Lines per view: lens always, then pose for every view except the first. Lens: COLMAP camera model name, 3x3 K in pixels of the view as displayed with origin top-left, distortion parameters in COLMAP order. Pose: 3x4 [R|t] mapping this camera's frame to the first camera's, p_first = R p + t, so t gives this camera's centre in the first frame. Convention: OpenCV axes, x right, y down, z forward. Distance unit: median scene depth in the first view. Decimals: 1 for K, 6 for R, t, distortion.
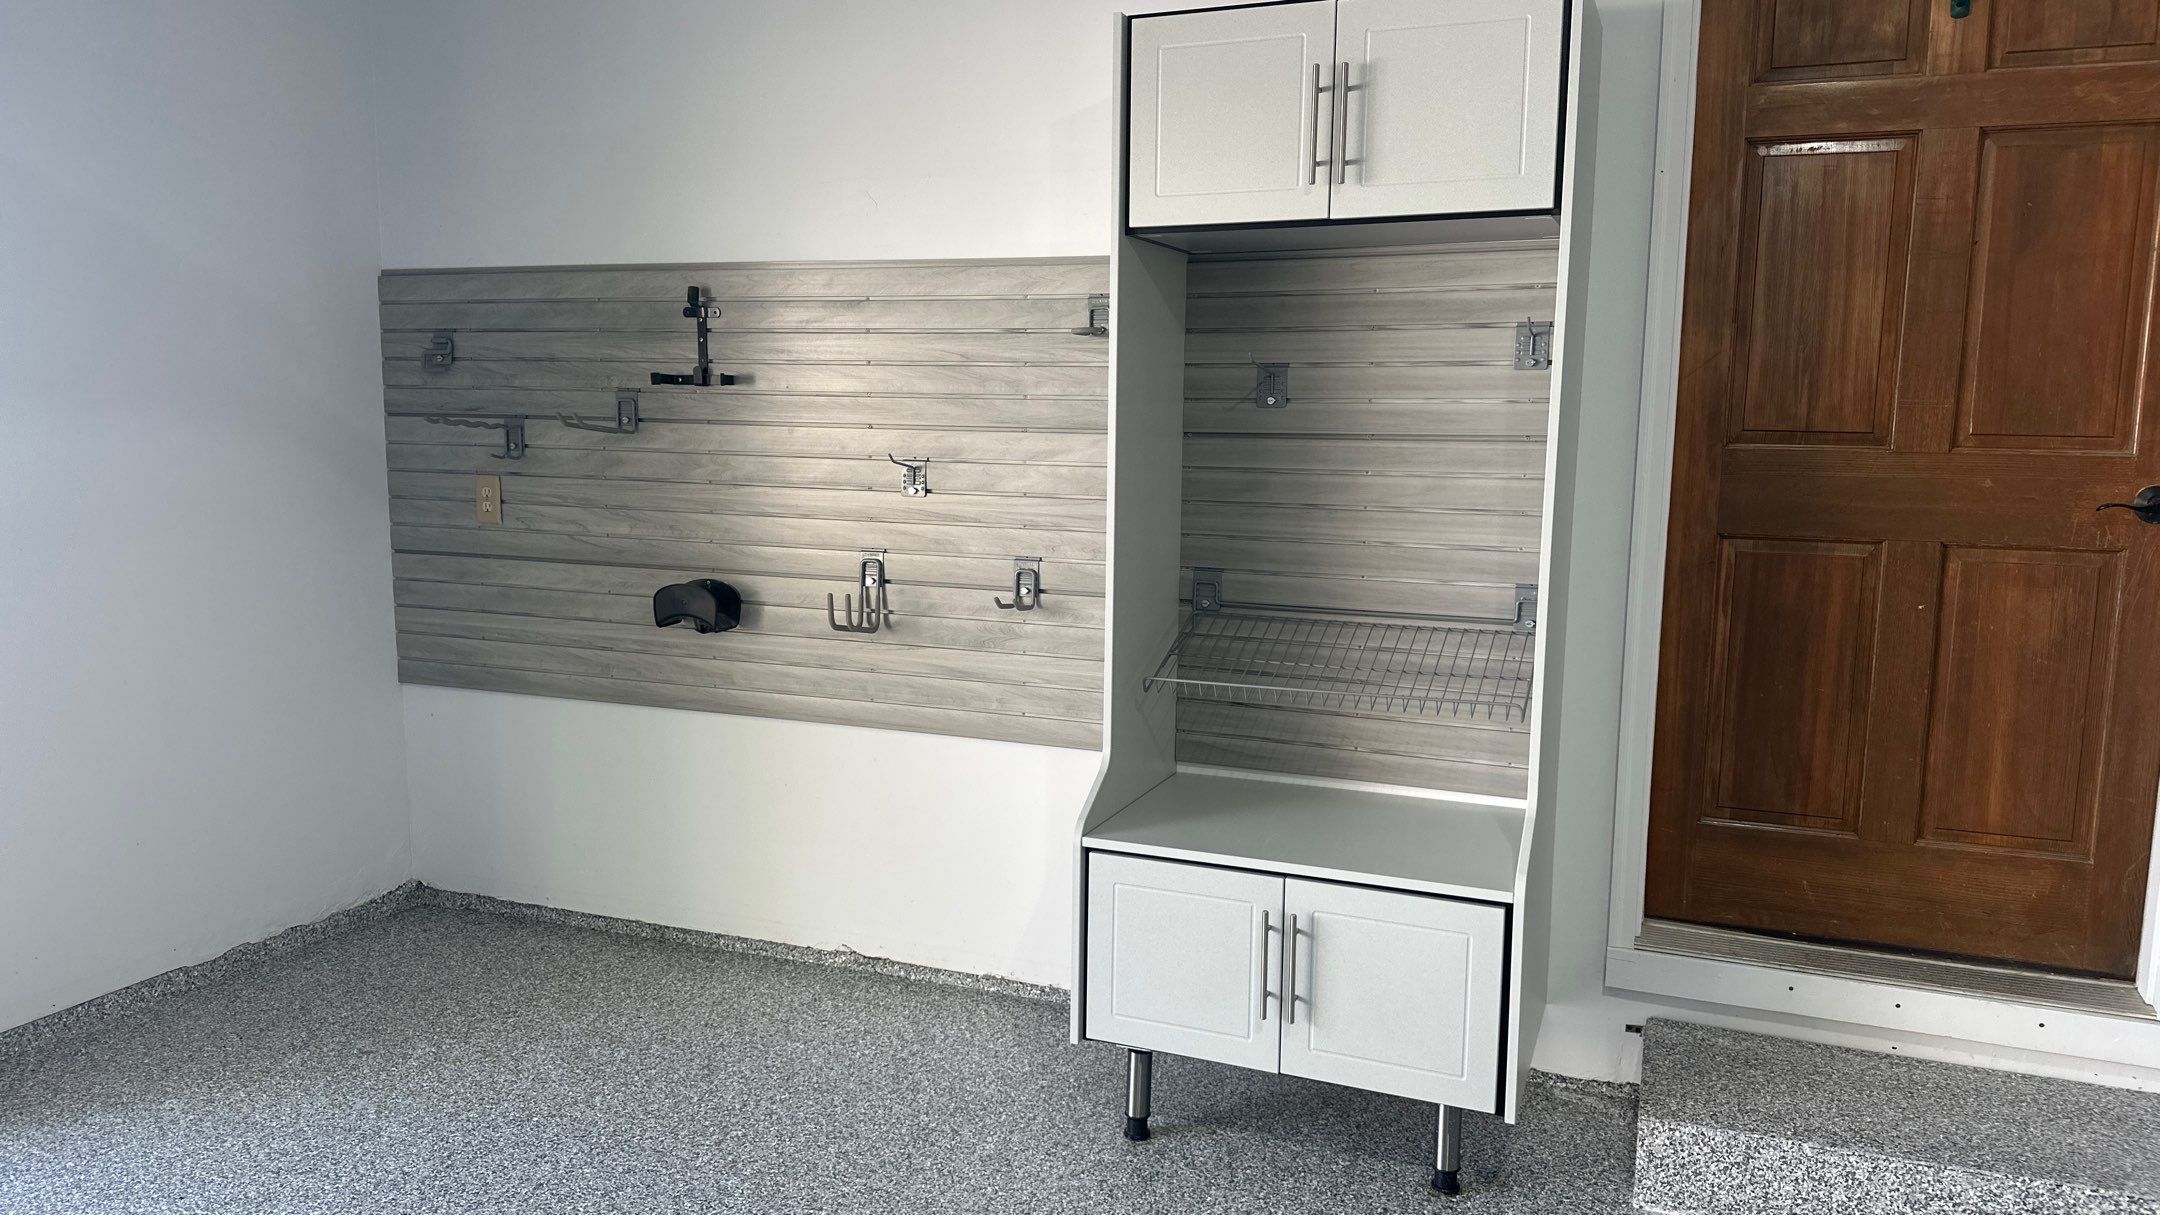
lens RADIAL K [[1504.0, 0, 1087.0], [0, 1504.0, 618.0], [0, 0, 1]] dist [0.088774, -0.132654]
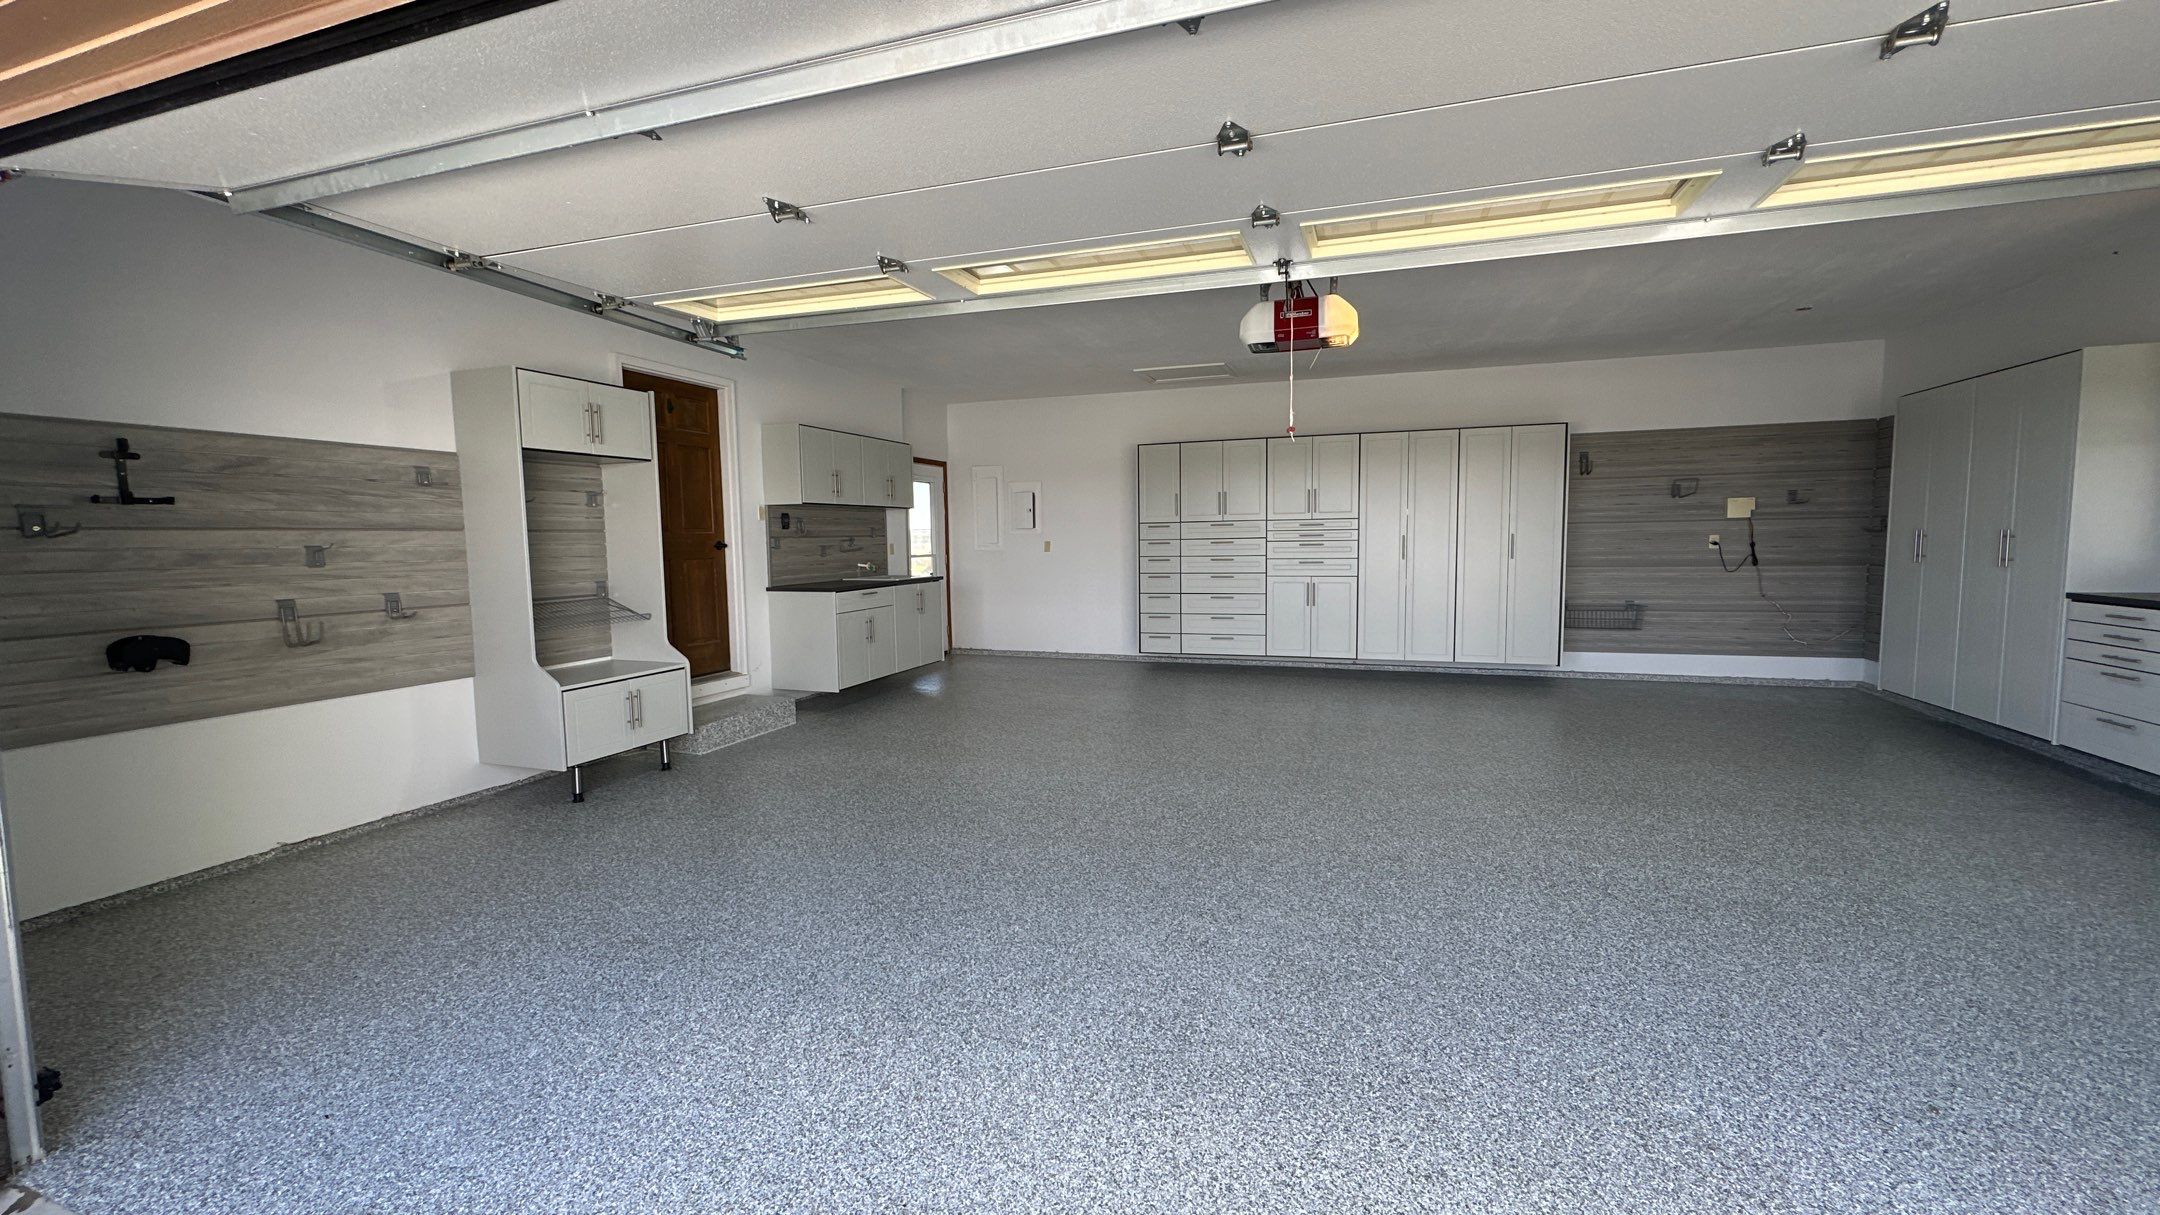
lens RADIAL K [[859.4, 0, 1083.1], [0, 859.4, 609.7], [0, 0, 1]] dist [0.000182, -0.000689]
pose [[-0.043203, -0.096428, 0.994402, -1.372239], [0.150090, 0.983409, 0.101883, 0.002542], [-0.987728, 0.153651, -0.028014, 0.145709]]
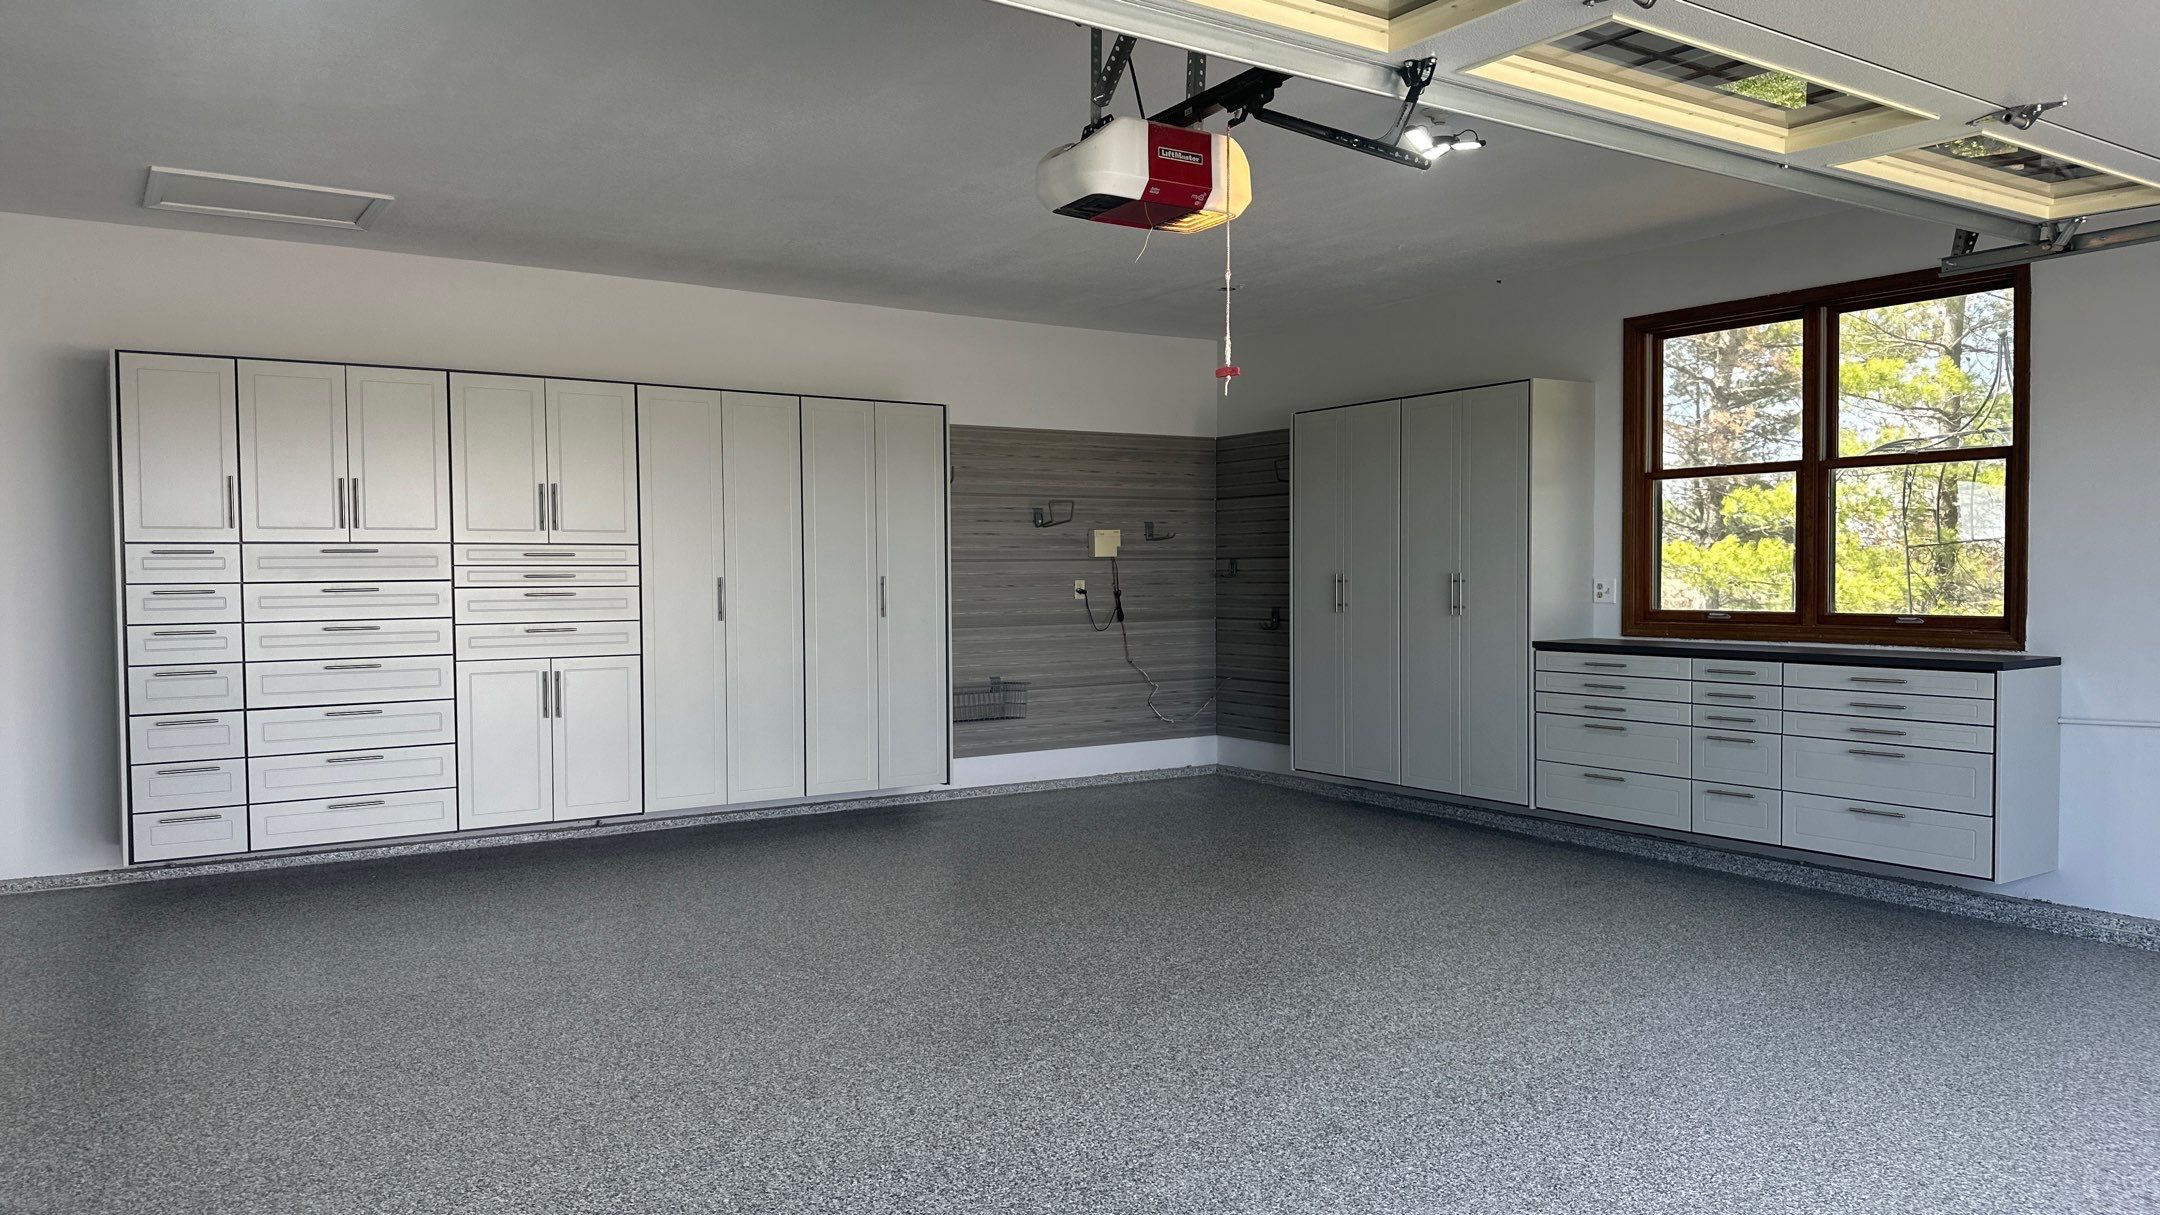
lens RADIAL K [[1504.0, 0, 1072.3], [0, 1504.0, 633.4], [0, 0, 1]] dist [0.088774, -0.132654]
pose [[-0.820543, -0.030088, 0.570792, -0.785912], [0.074456, 0.984479, 0.158928, -0.065002], [-0.566714, 0.172906, -0.805567, 0.727391]]
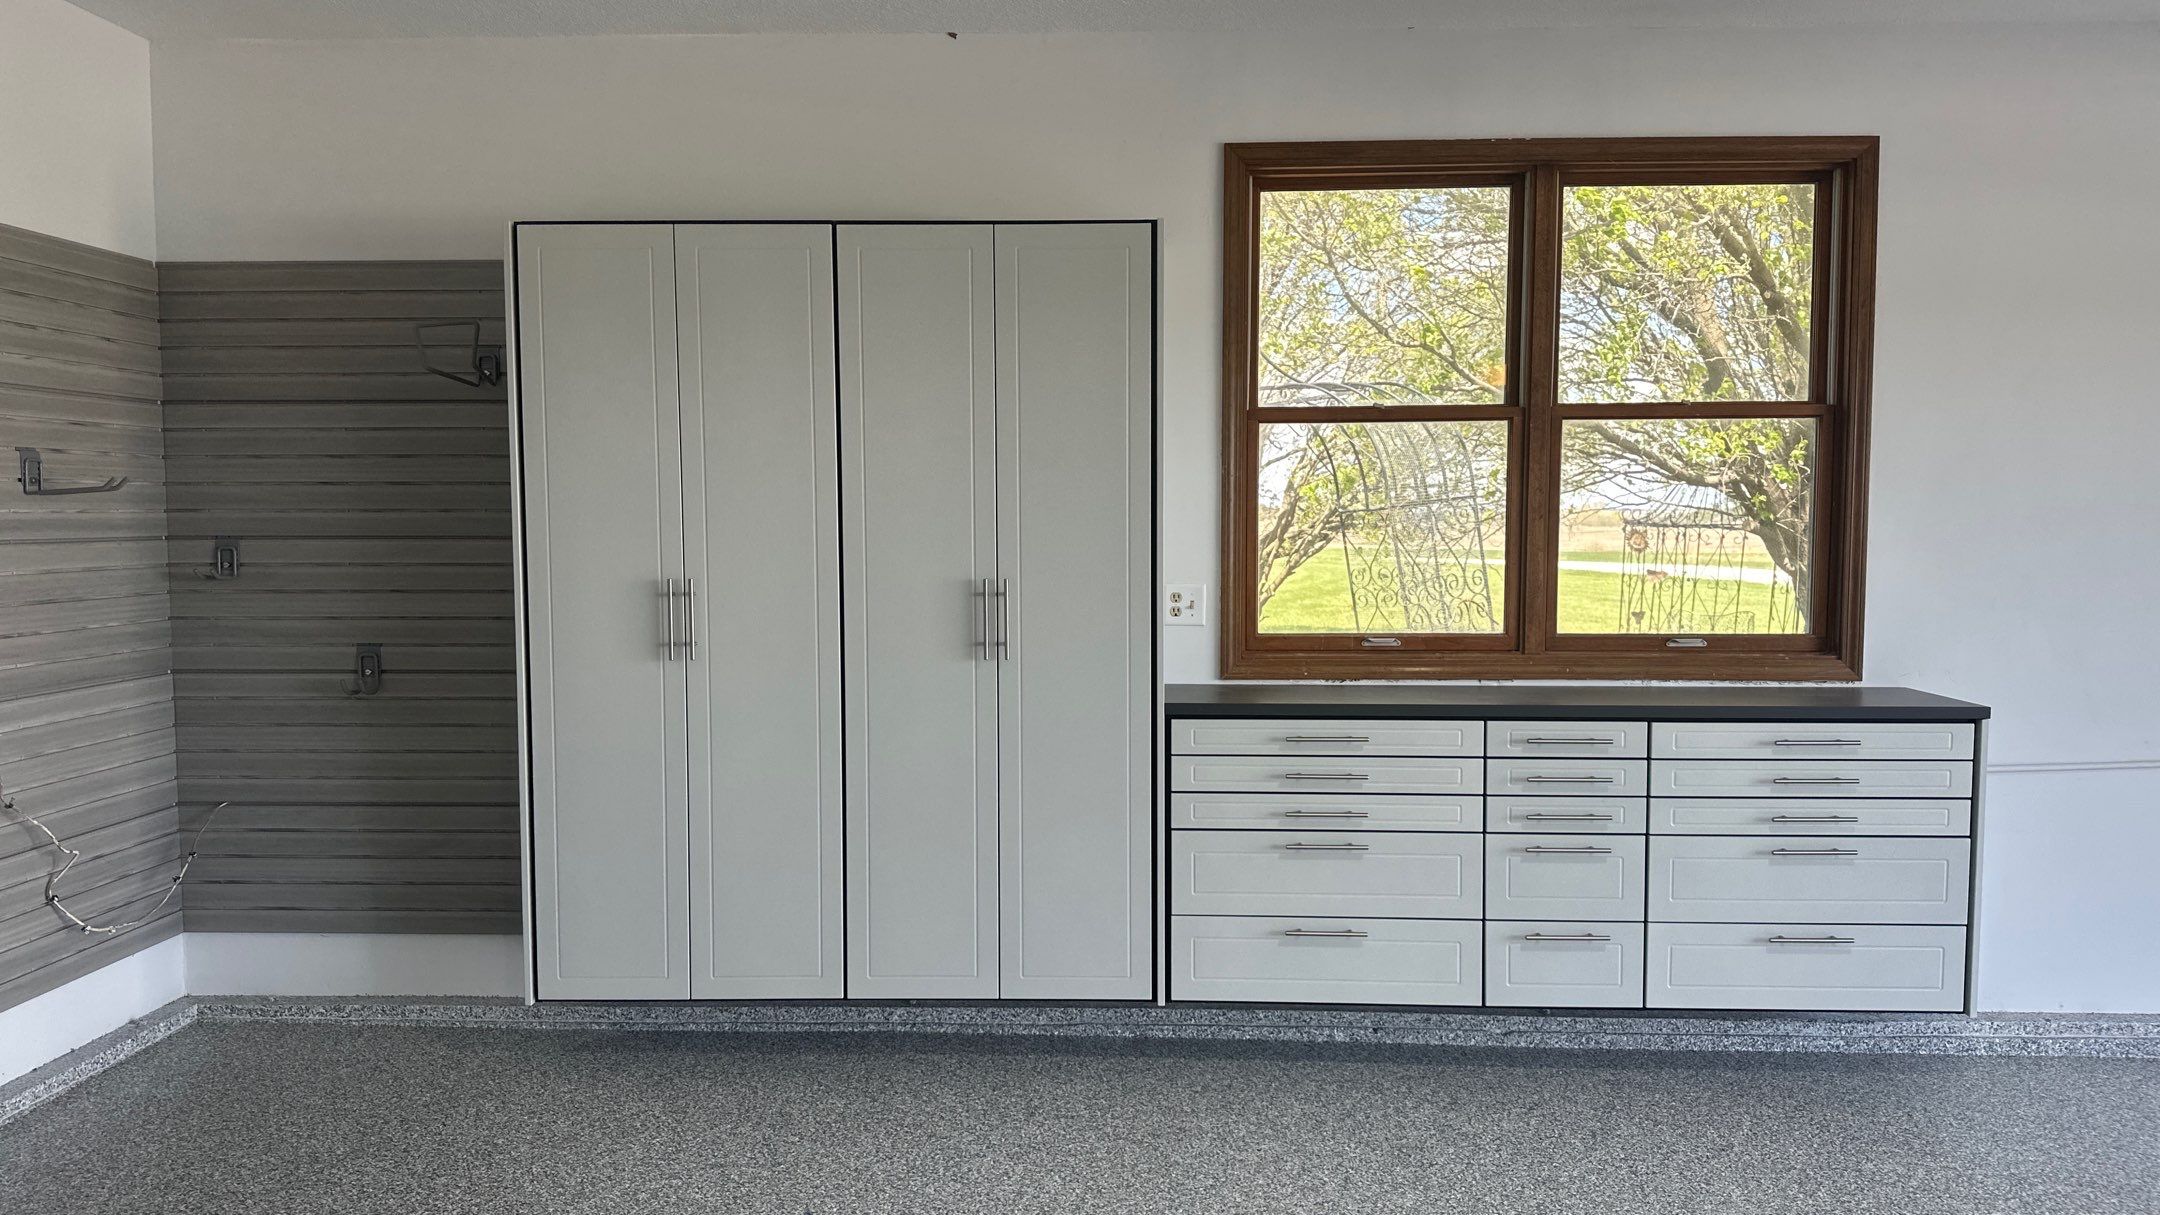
lens RADIAL K [[1514.1, 0, 1089.4], [0, 1514.1, 616.0], [0, 0, 1]] dist [0.067645, -0.091562]
pose [[-0.941587, 0.010841, -0.336595, 0.400267], [-0.055498, 0.980822, 0.186838, 0.057426], [0.332166, 0.194605, -0.922927, -0.358360]]
